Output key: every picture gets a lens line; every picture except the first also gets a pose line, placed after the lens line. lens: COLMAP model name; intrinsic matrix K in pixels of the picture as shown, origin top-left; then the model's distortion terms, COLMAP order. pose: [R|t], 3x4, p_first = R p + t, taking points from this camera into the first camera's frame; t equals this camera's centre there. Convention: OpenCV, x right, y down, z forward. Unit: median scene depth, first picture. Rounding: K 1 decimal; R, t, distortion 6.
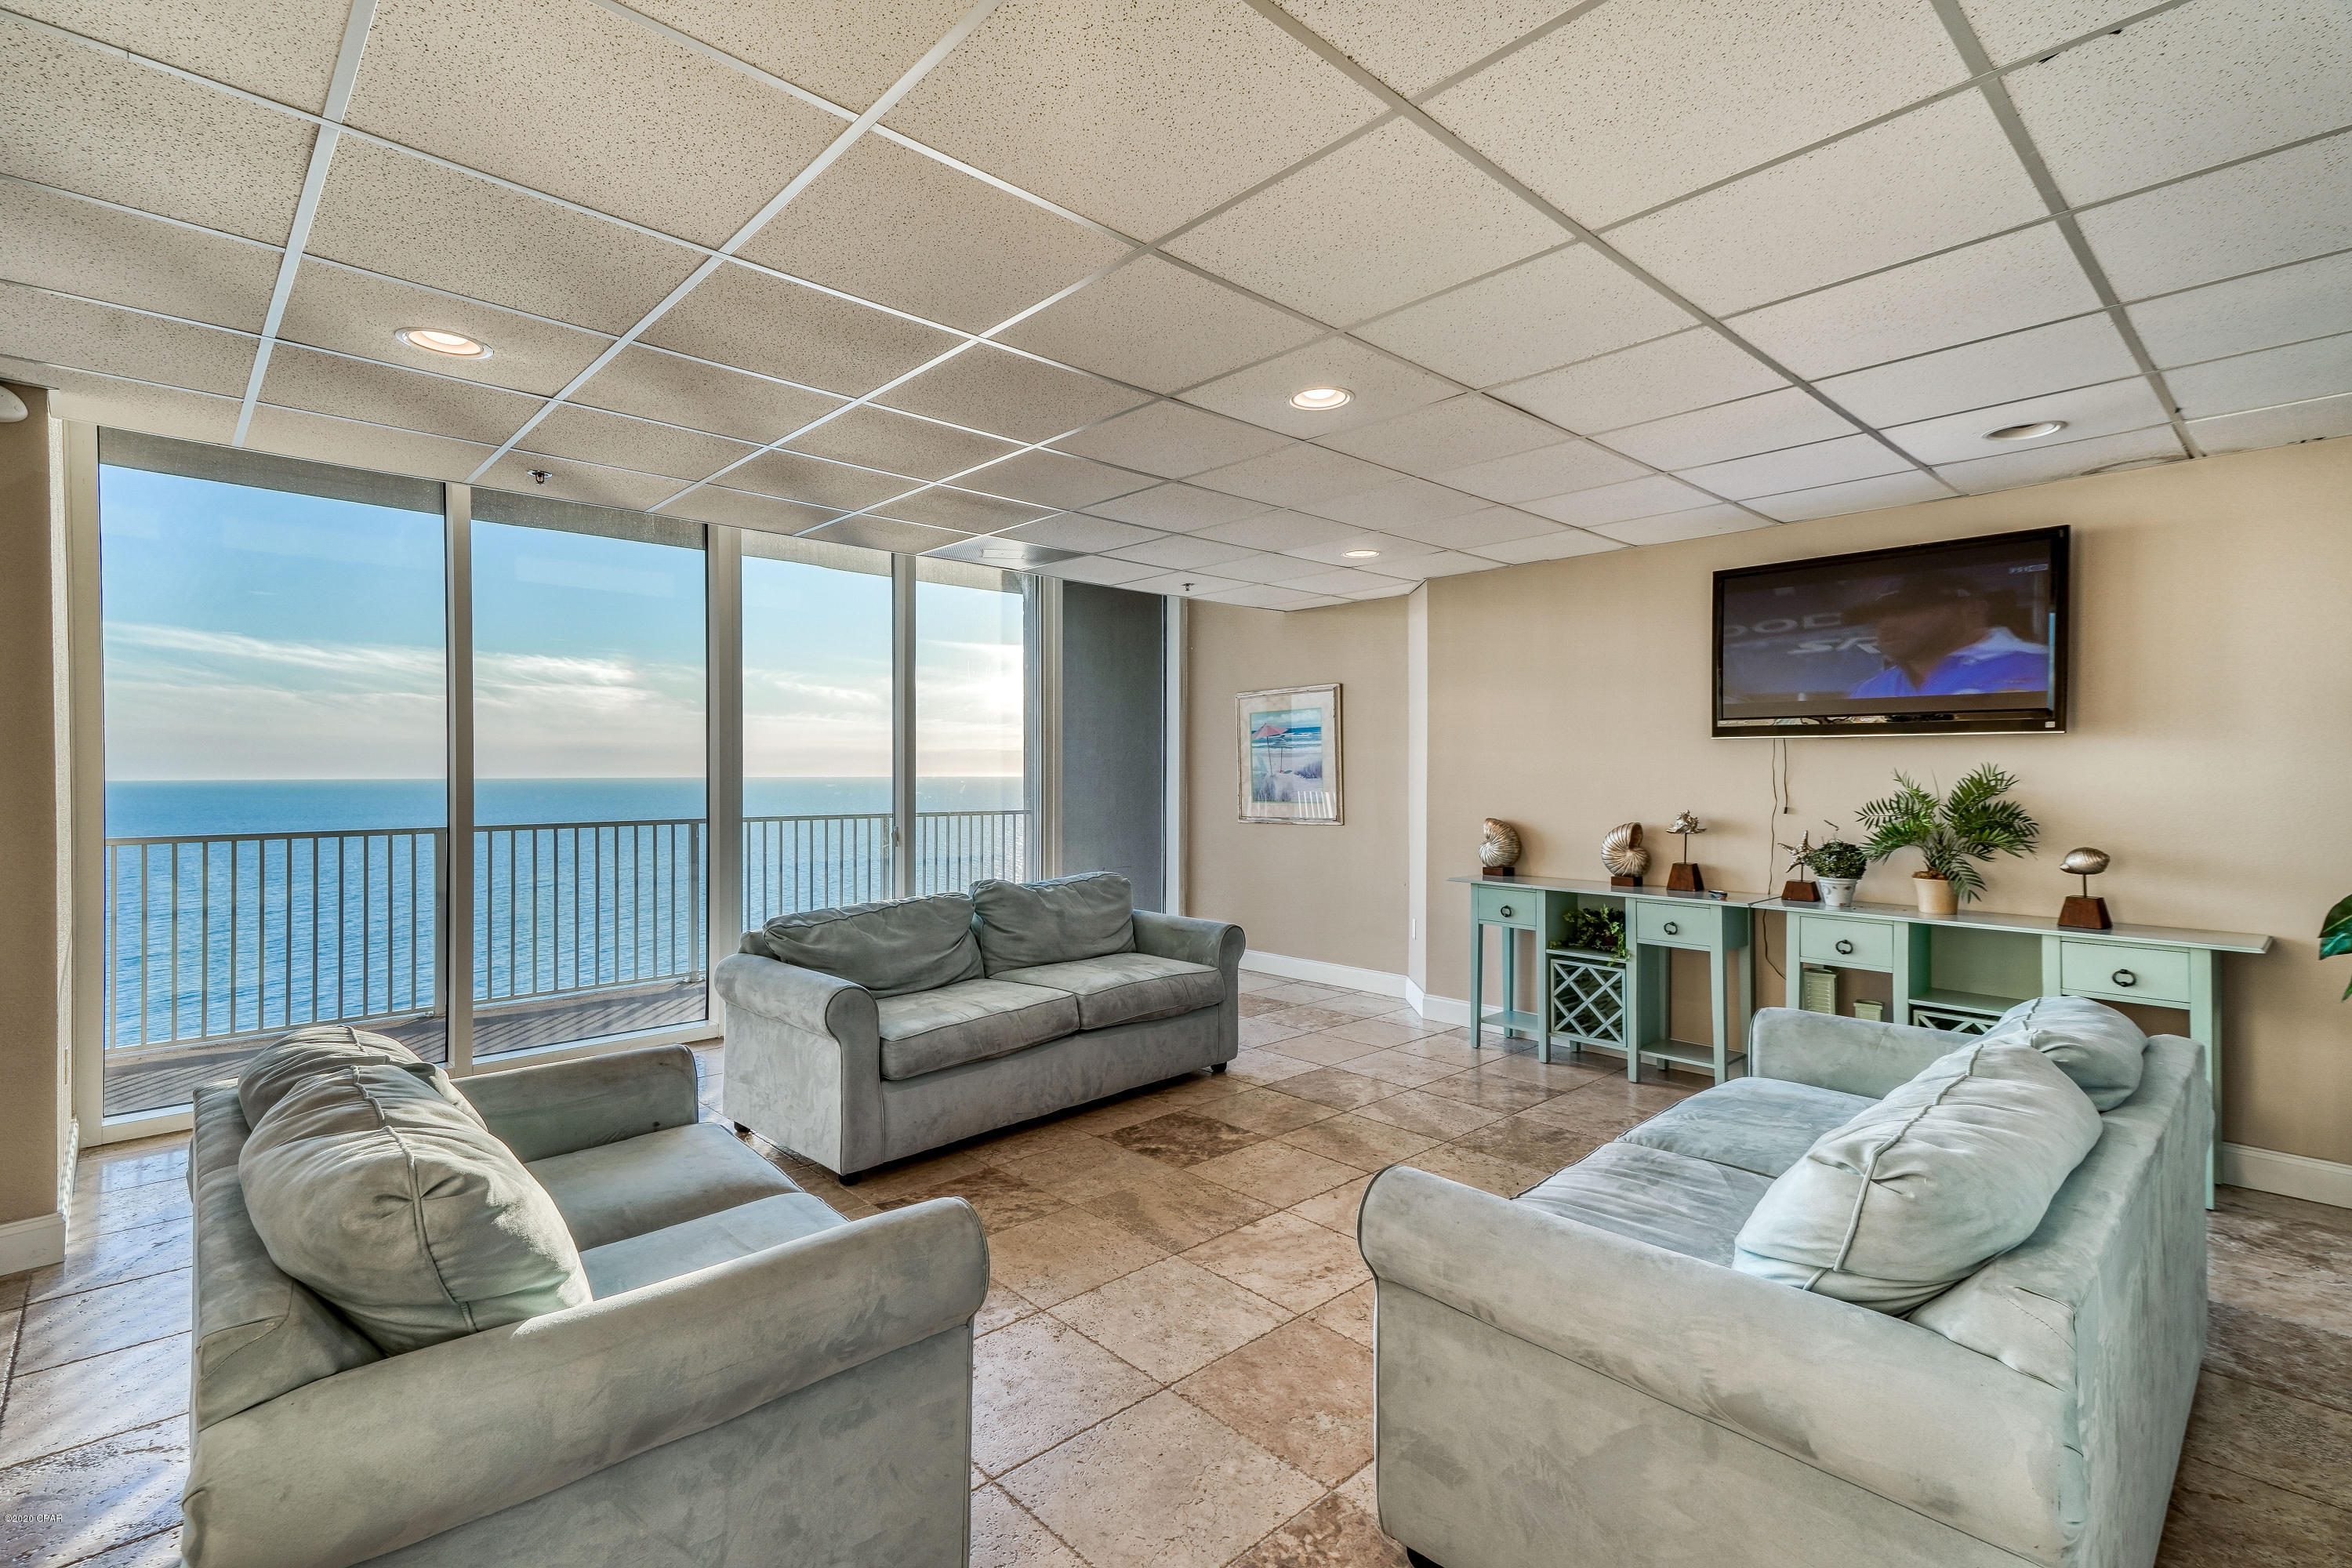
lens RADIAL K [[1089.3, 0, 1172.8], [0, 1089.3, 780.9], [0, 0, 1]] dist [0.052032, 0.000455]
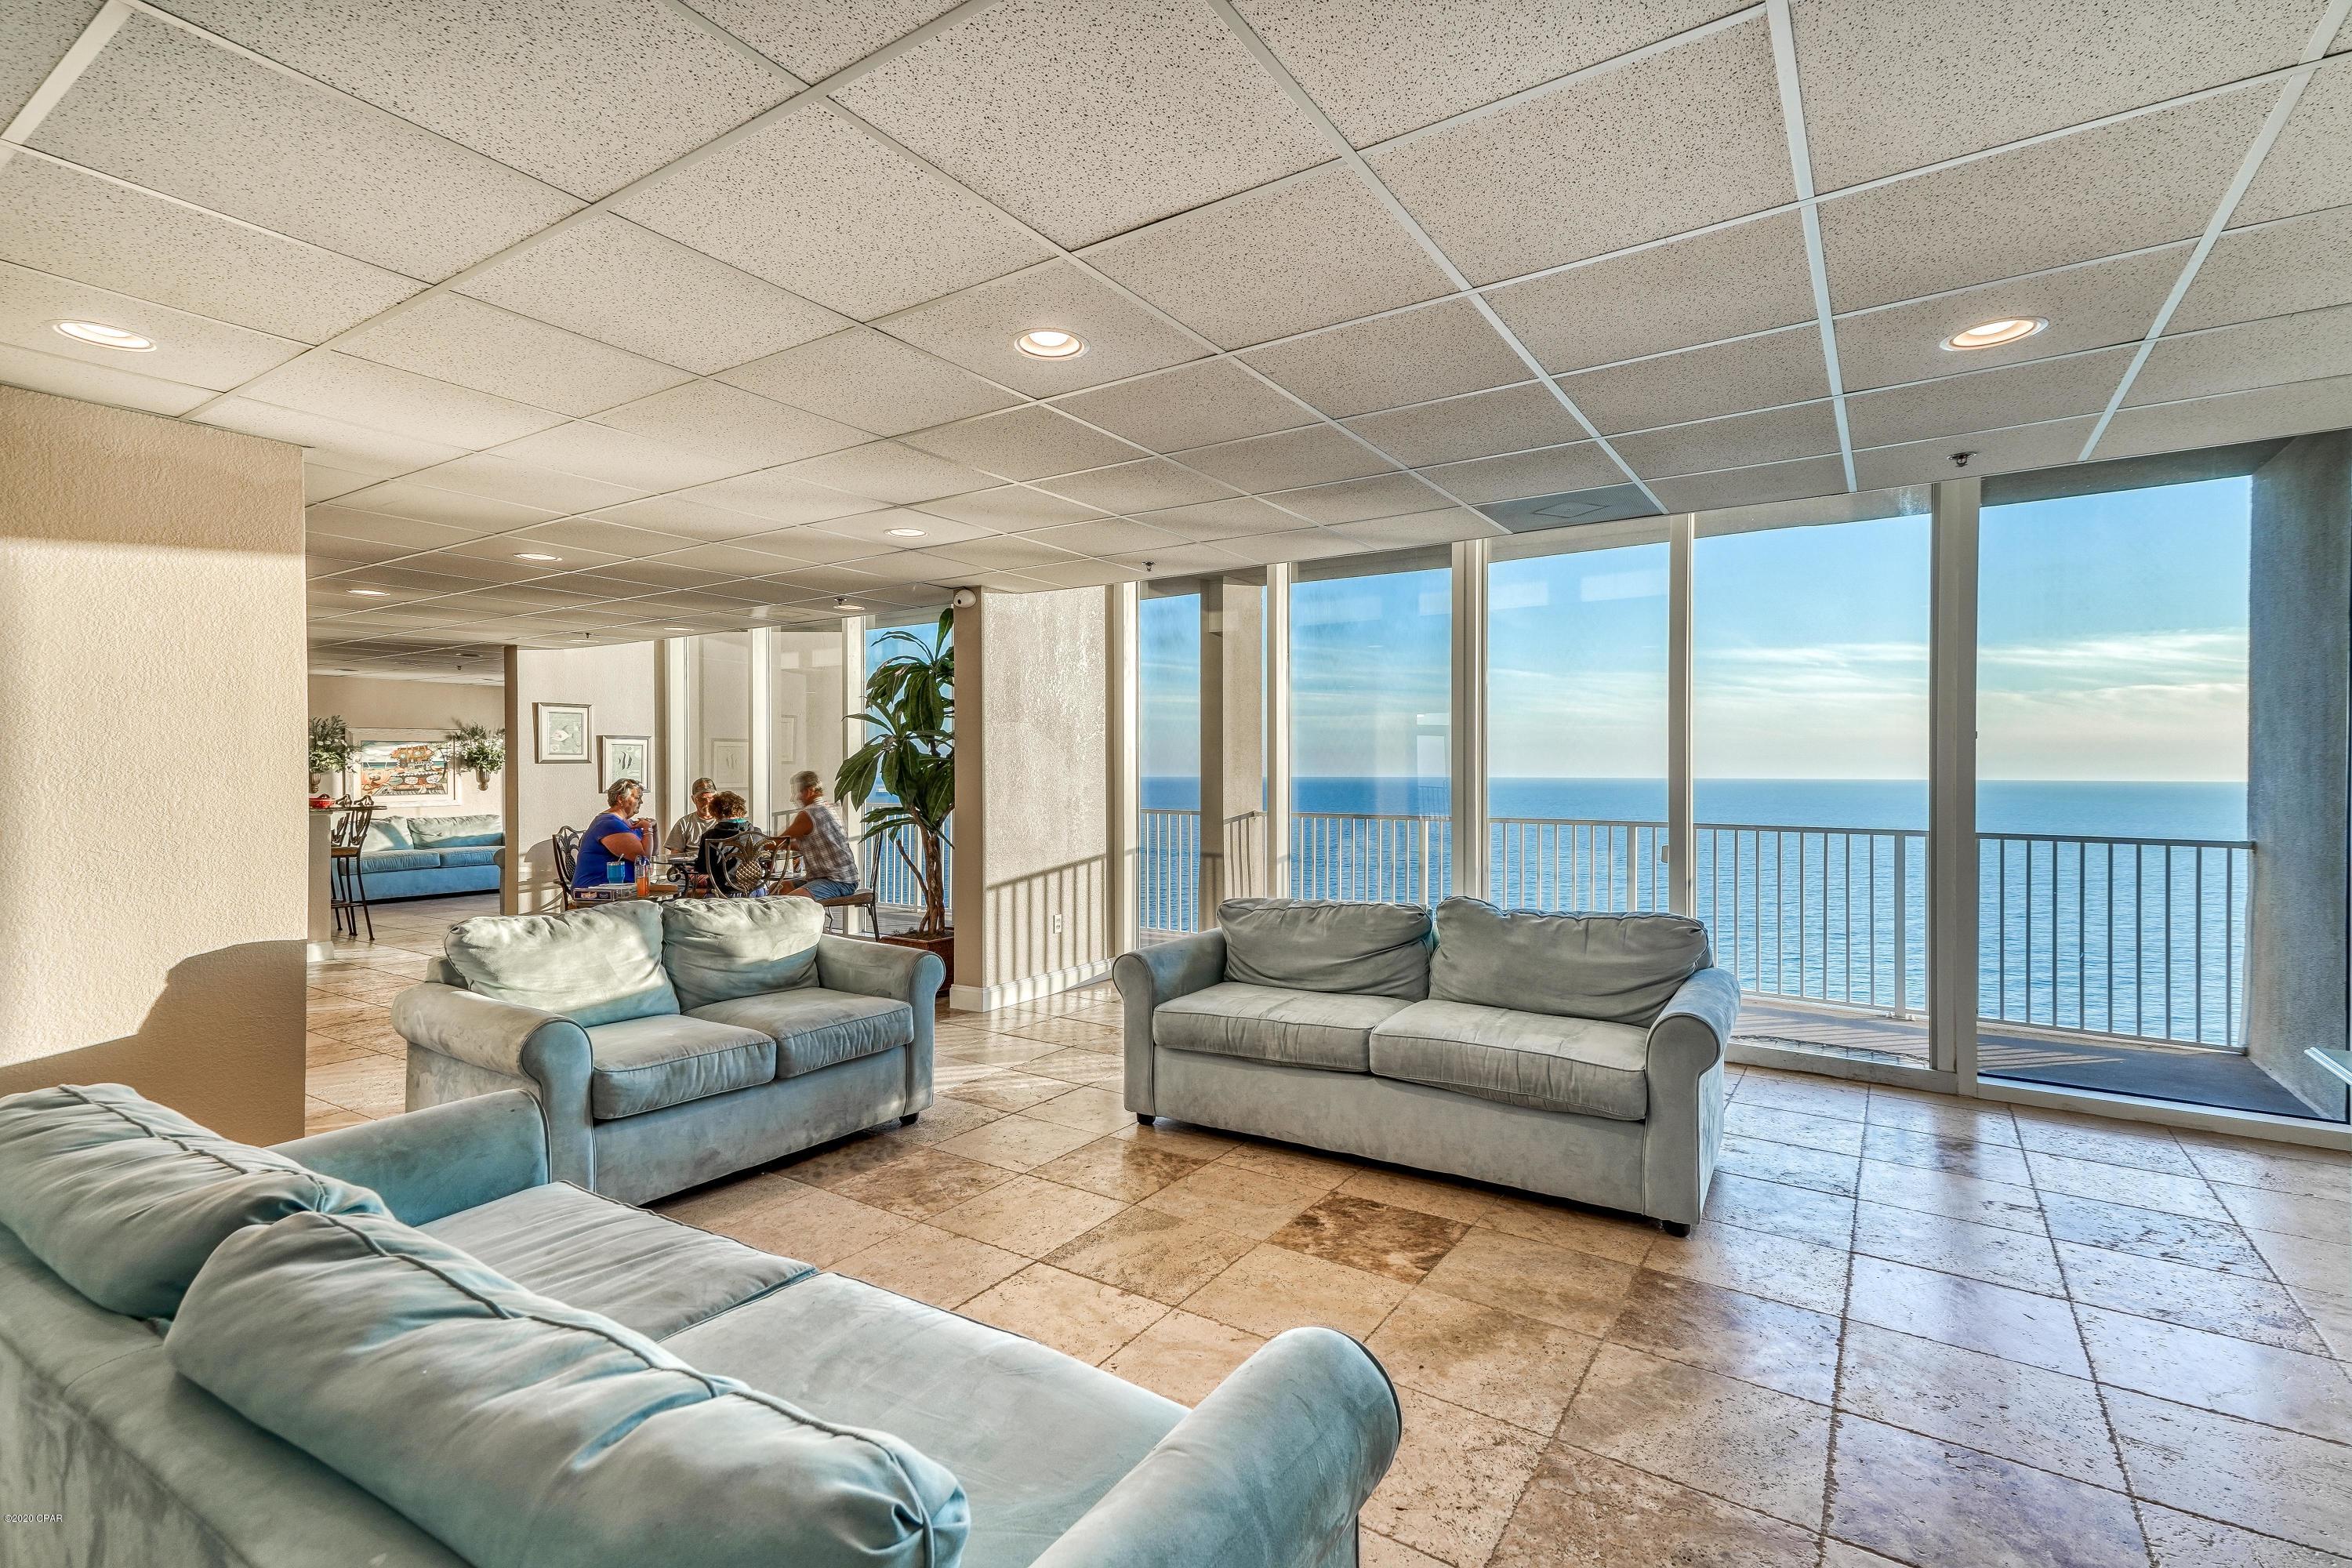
lens RADIAL K [[1089.3, 0, 1167.7], [0, 1089.3, 775.2], [0, 0, 1]] dist [0.052032, 0.000455]
pose [[0.221111, 0.007086, -0.975223, 0.718000], [-0.012216, 0.999915, 0.004496, -0.010057], [0.975172, 0.010919, 0.221179, 0.640515]]
